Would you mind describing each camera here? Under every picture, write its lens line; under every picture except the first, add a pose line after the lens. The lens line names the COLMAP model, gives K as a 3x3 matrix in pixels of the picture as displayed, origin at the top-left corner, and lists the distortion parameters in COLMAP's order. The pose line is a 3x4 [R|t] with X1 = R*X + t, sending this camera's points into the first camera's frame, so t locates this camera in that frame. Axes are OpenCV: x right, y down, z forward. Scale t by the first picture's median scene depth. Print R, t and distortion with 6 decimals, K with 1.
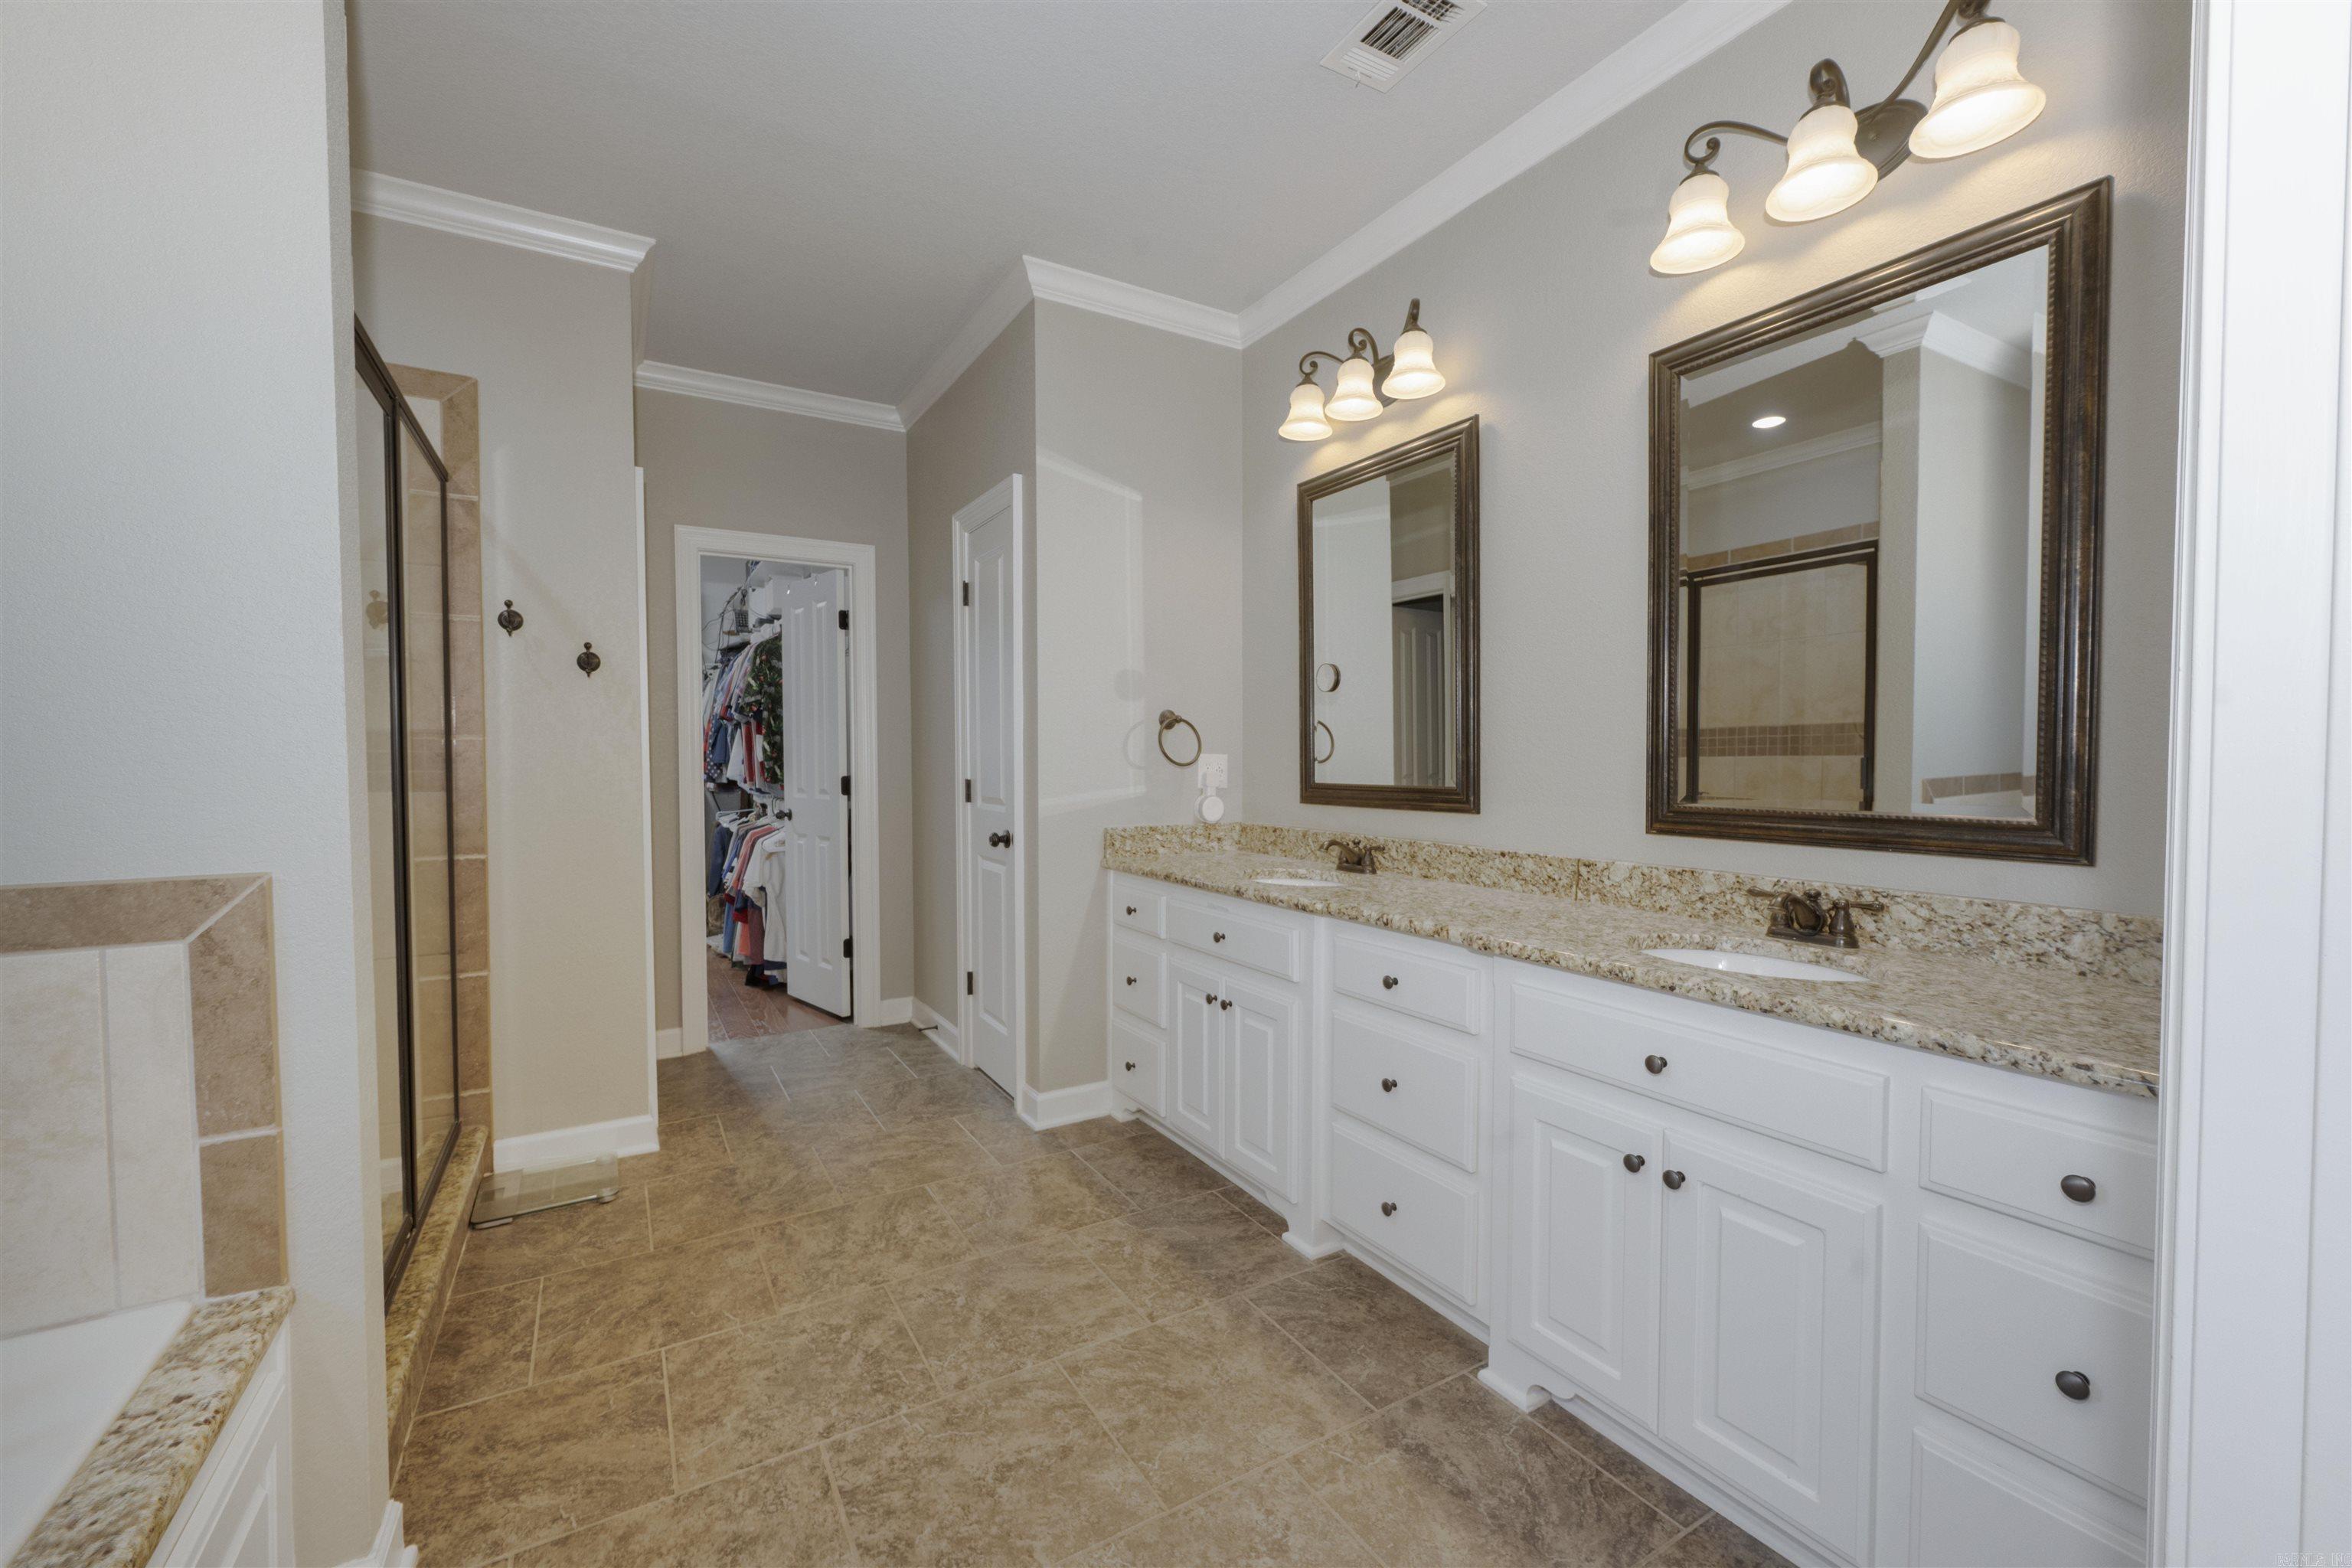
lens RADIAL K [[943.6, 0, 1184.0], [0, 943.6, 783.8], [0, 0, 1]] dist [0.002387, 0.000163]
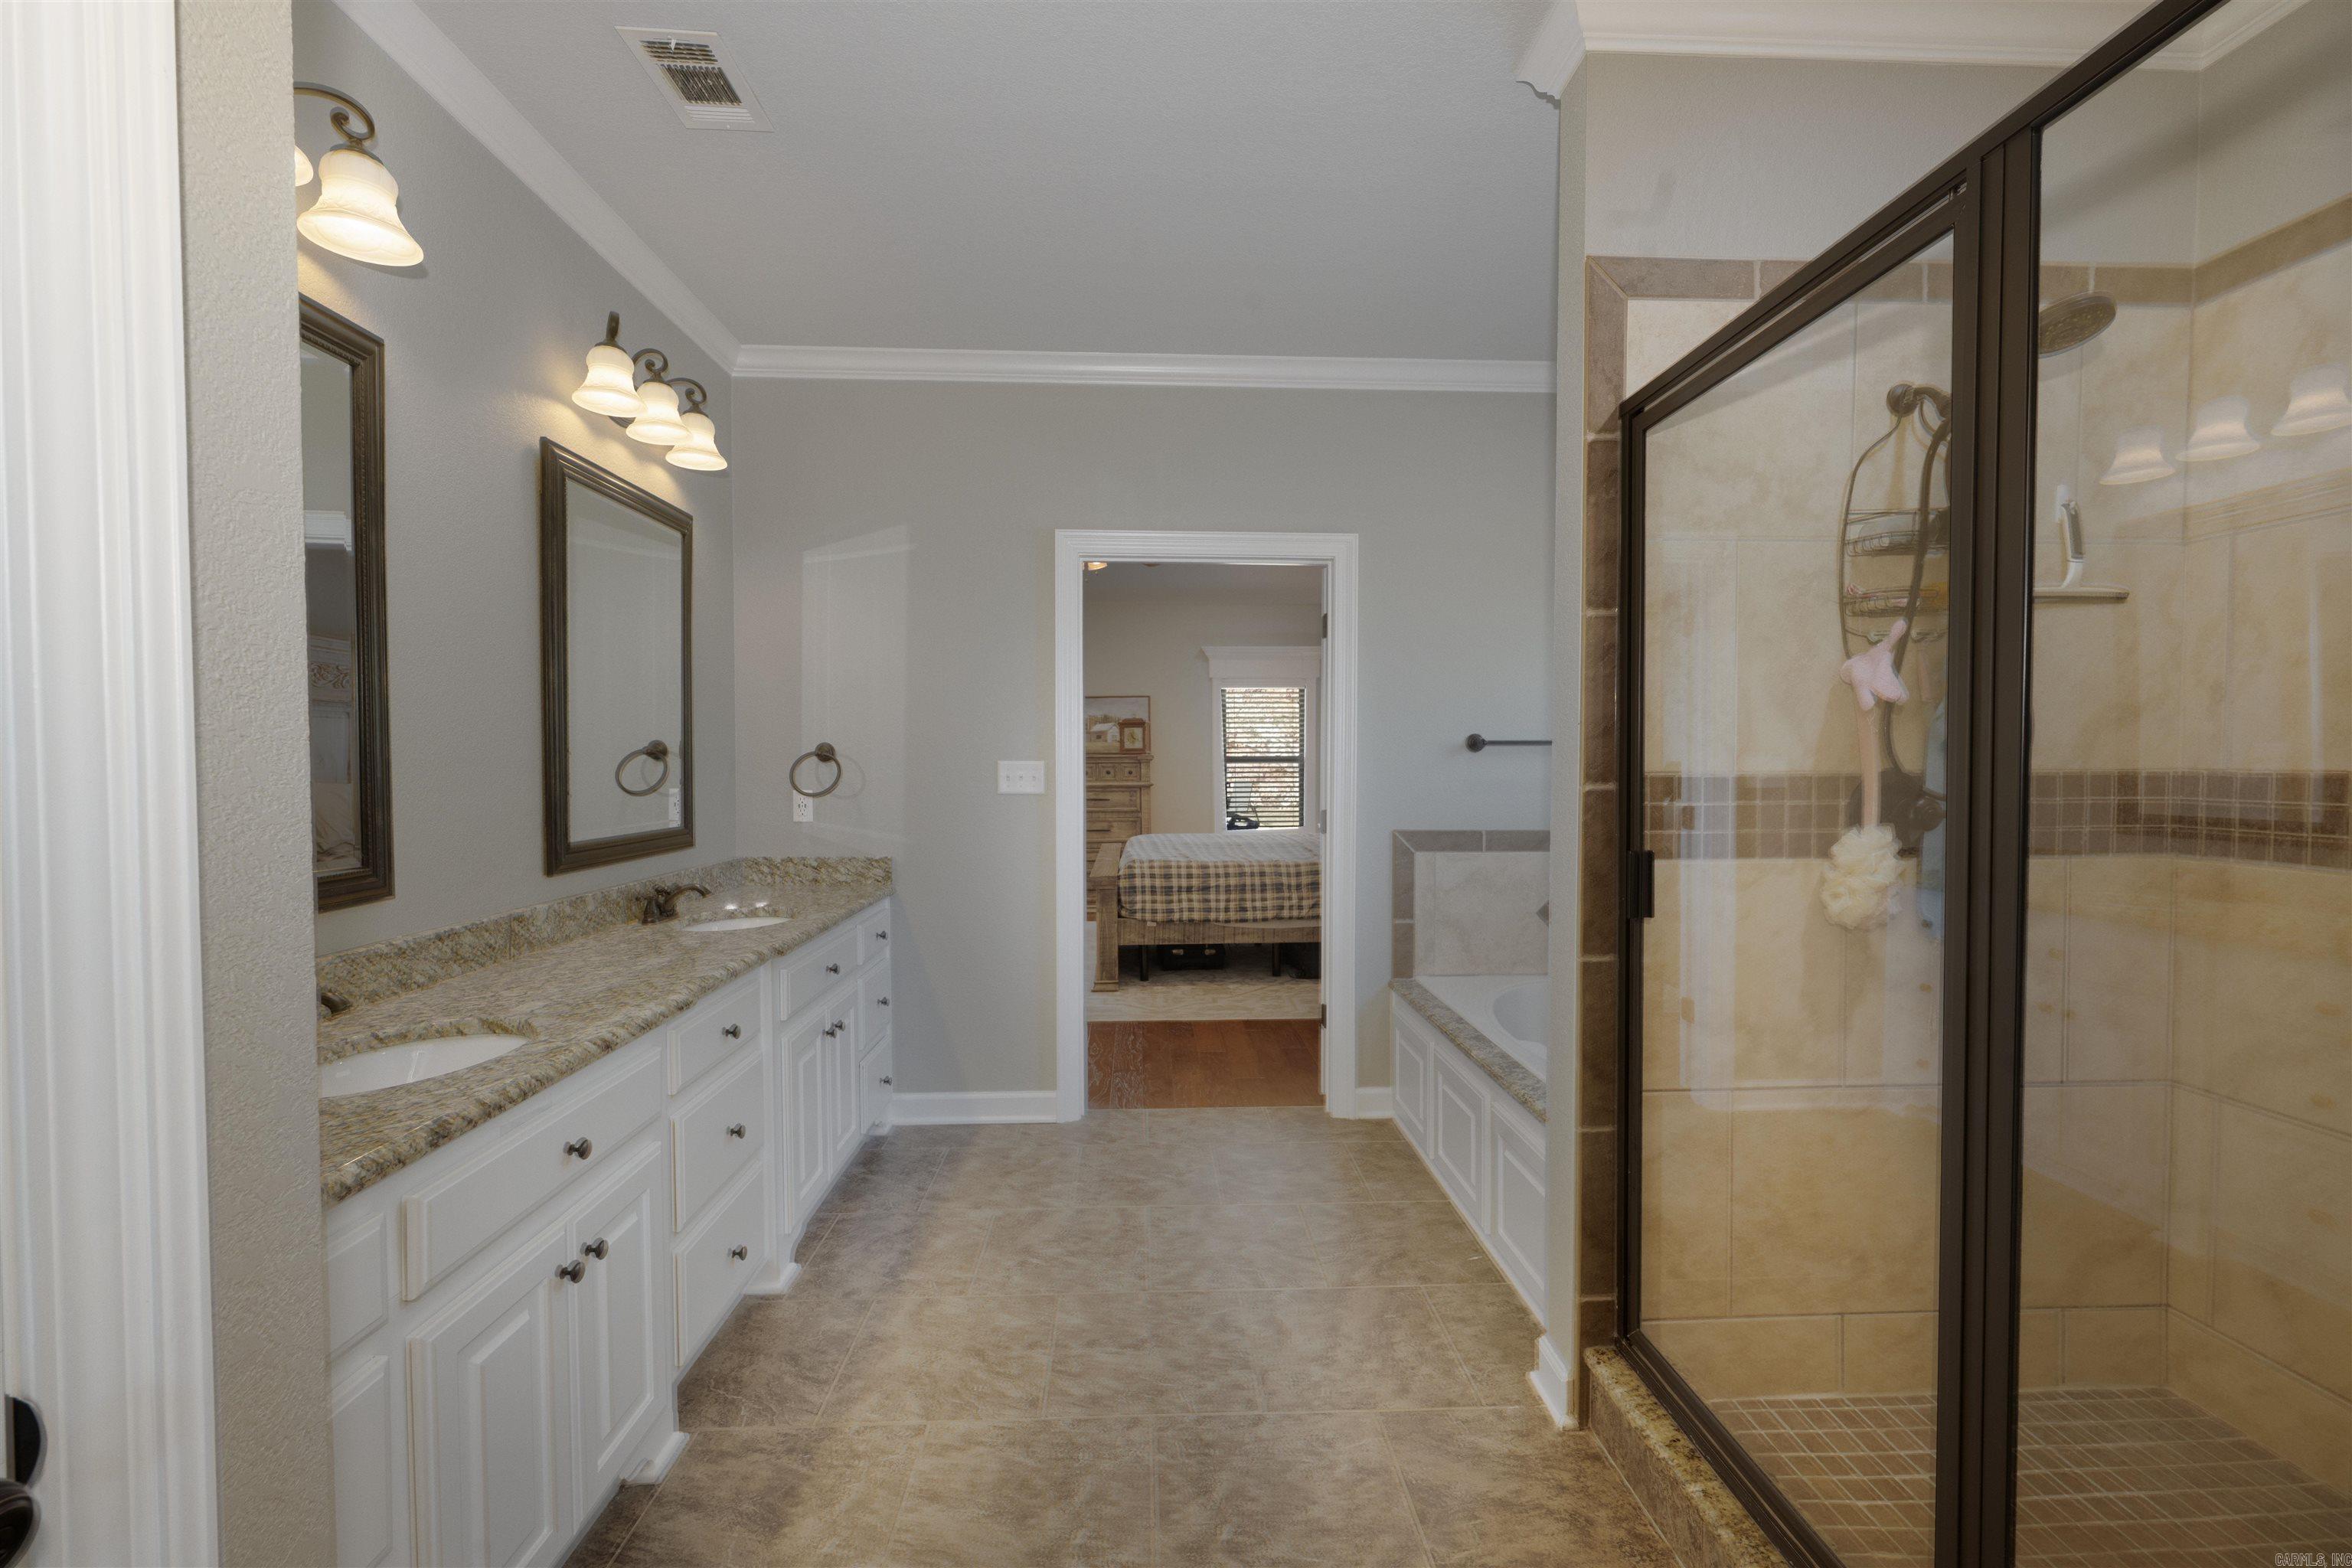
lens RADIAL K [[943.6, 0, 1184.0], [0, 943.6, 783.8], [0, 0, 1]] dist [0.002387, 0.000163]
pose [[-0.872975, -0.005694, 0.487731, -0.718034], [0.022583, 0.998388, 0.052077, -0.097759], [-0.487241, 0.056476, -0.871439, 1.686228]]
